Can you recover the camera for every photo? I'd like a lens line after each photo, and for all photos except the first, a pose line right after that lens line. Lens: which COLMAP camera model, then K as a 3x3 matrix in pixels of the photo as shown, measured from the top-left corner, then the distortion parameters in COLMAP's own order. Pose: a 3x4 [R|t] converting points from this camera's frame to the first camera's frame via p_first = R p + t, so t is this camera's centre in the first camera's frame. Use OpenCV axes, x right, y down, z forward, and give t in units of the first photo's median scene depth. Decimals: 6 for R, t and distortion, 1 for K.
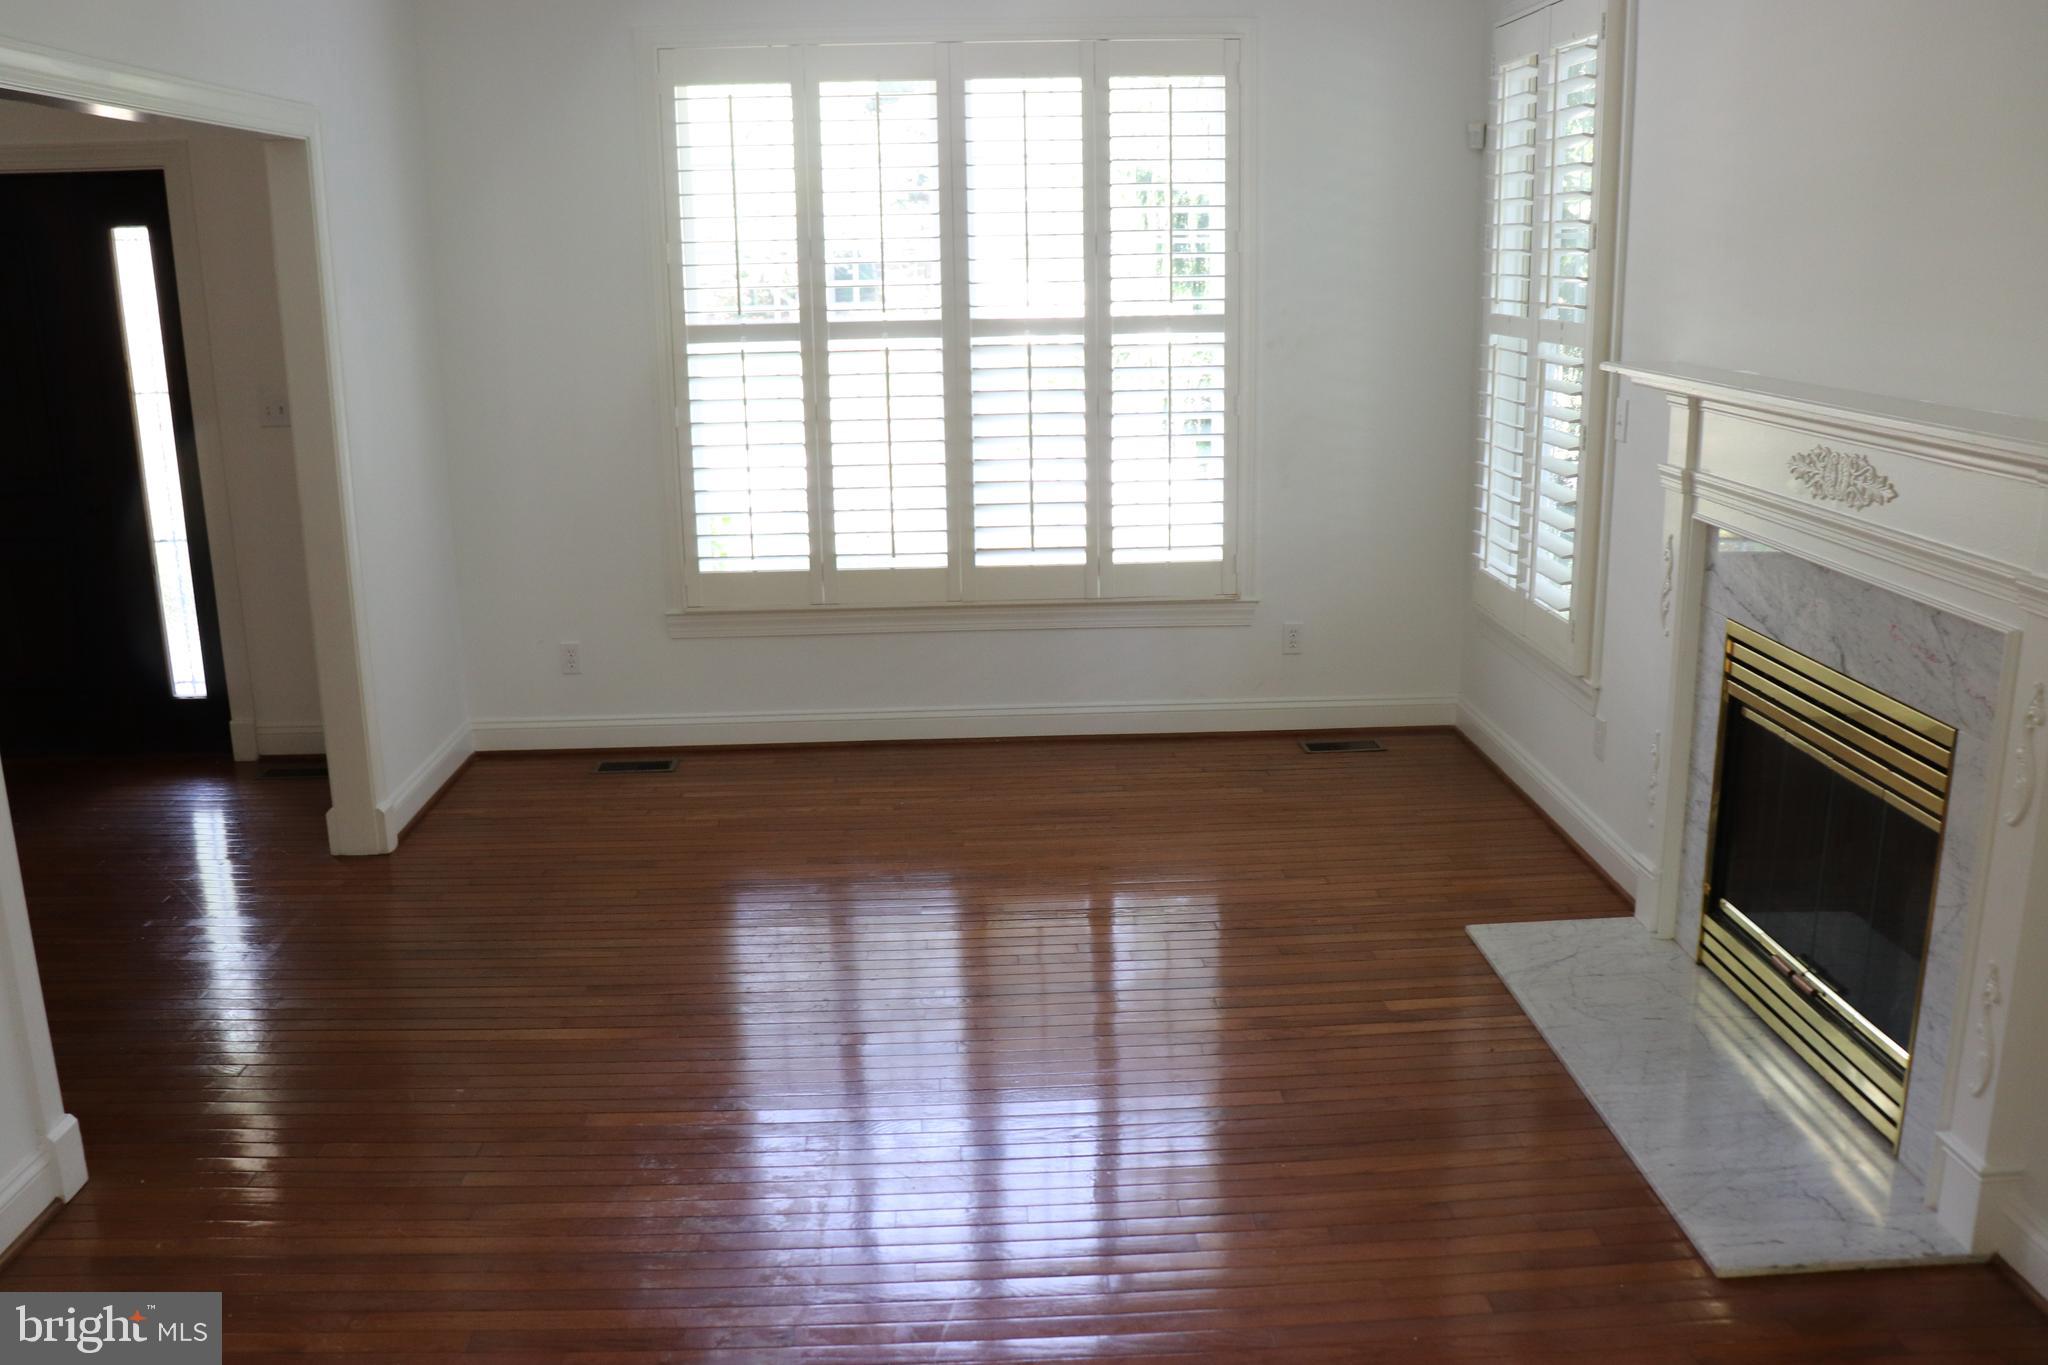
lens RADIAL K [[1691.0, 0, 1032.9], [0, 1691.0, 672.6], [0, 0, 1]] dist [-0.156276, 0.122992]
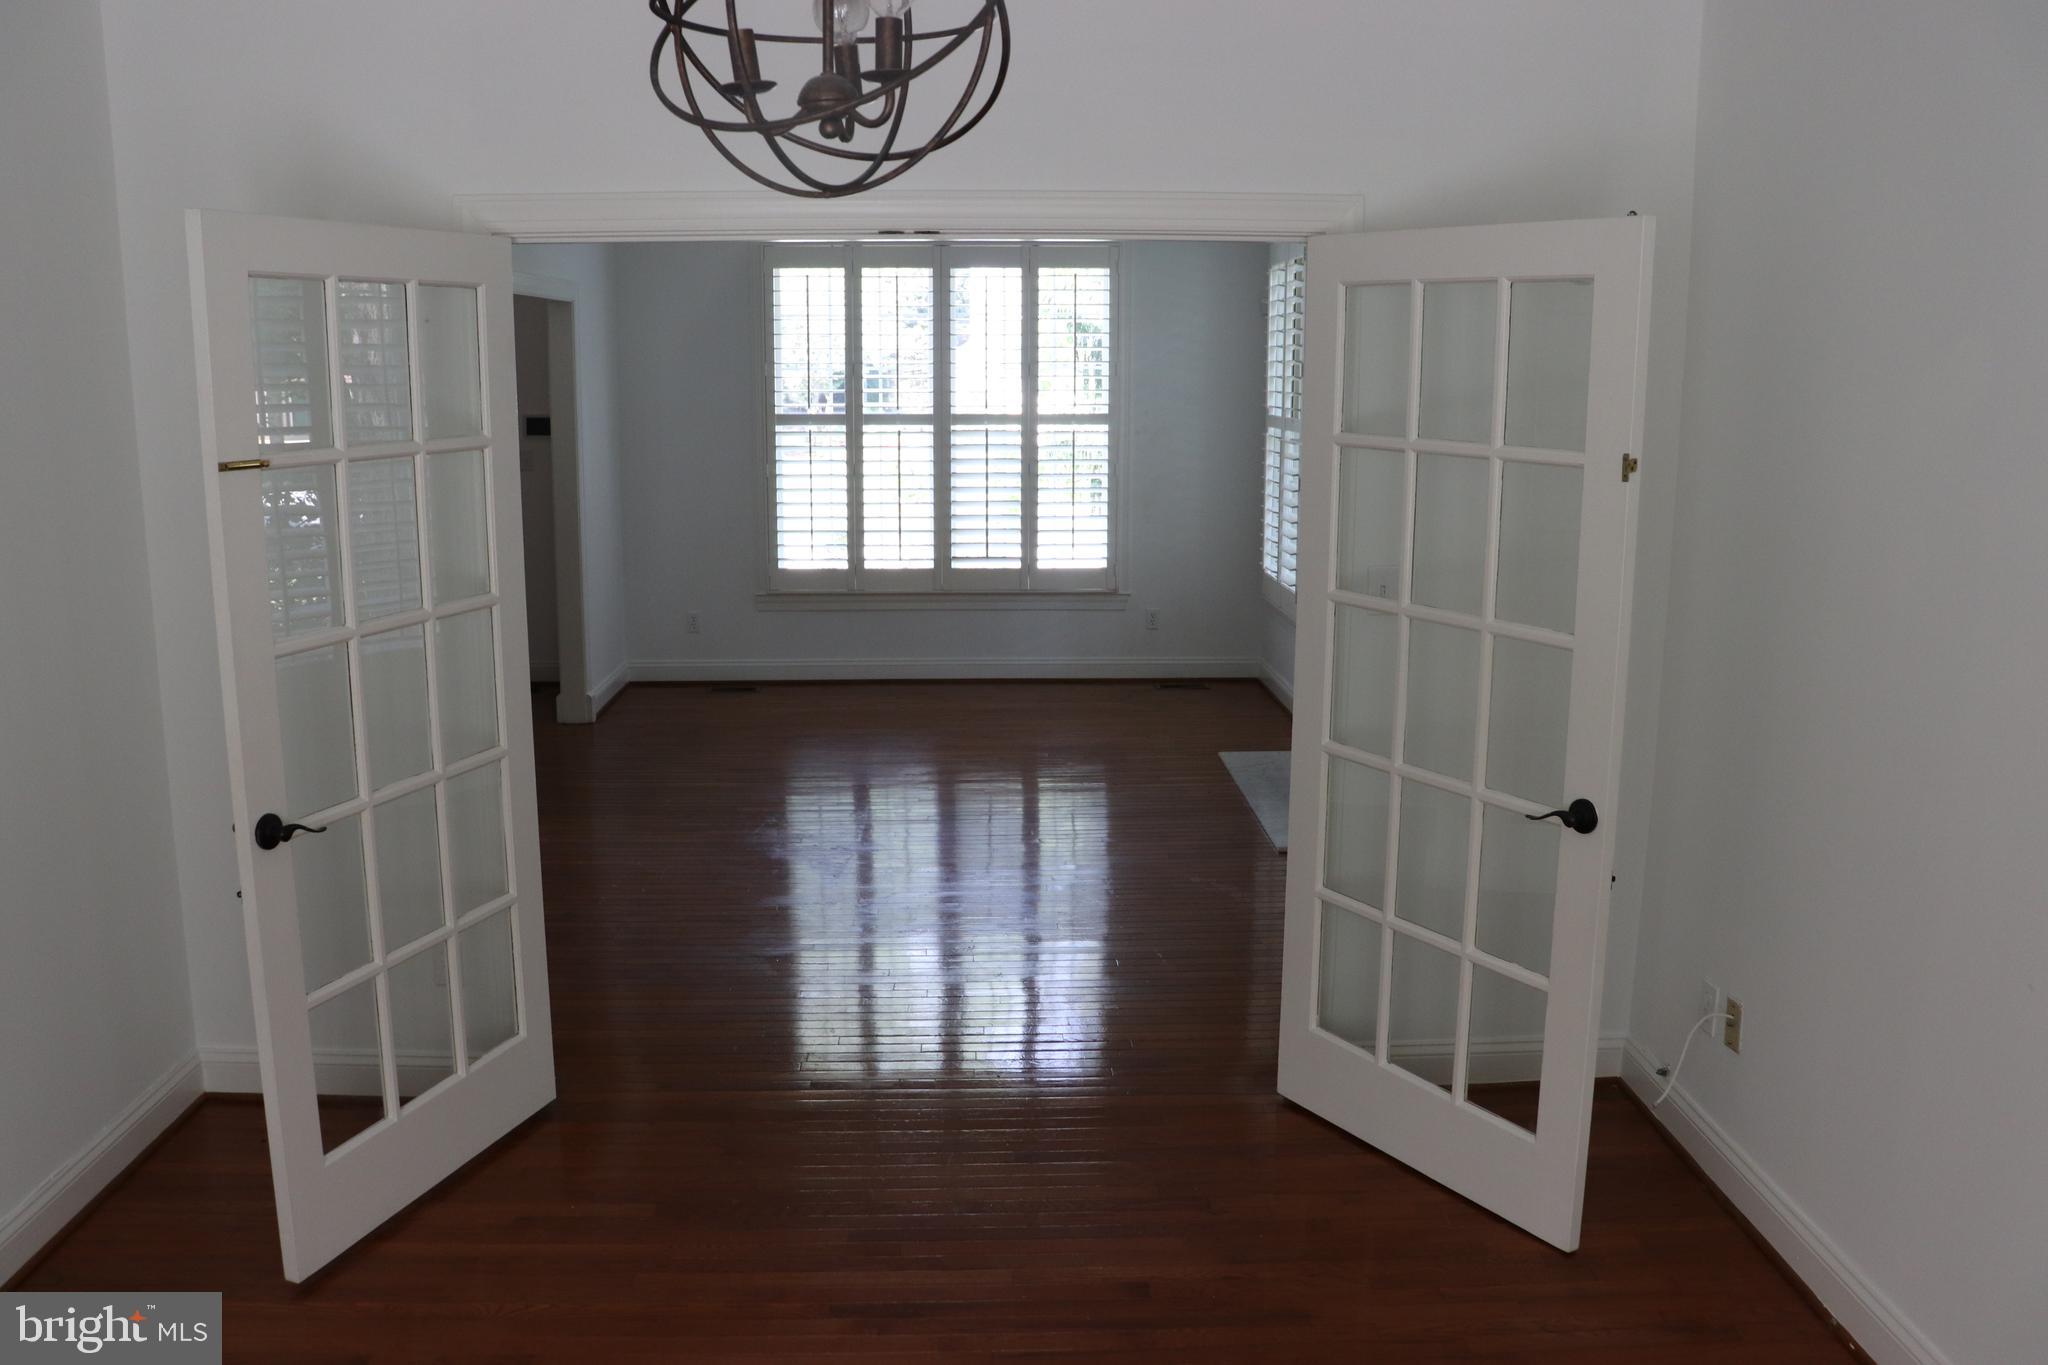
lens RADIAL K [[1691.0, 0, 1022.1], [0, 1691.0, 687.2], [0, 0, 1]] dist [-0.156276, 0.122992]
pose [[0.999792, 0.019469, -0.006000, 0.045312], [-0.019764, 0.998353, -0.053865, 0.136494], [0.004941, 0.053973, 0.998530, -0.597591]]
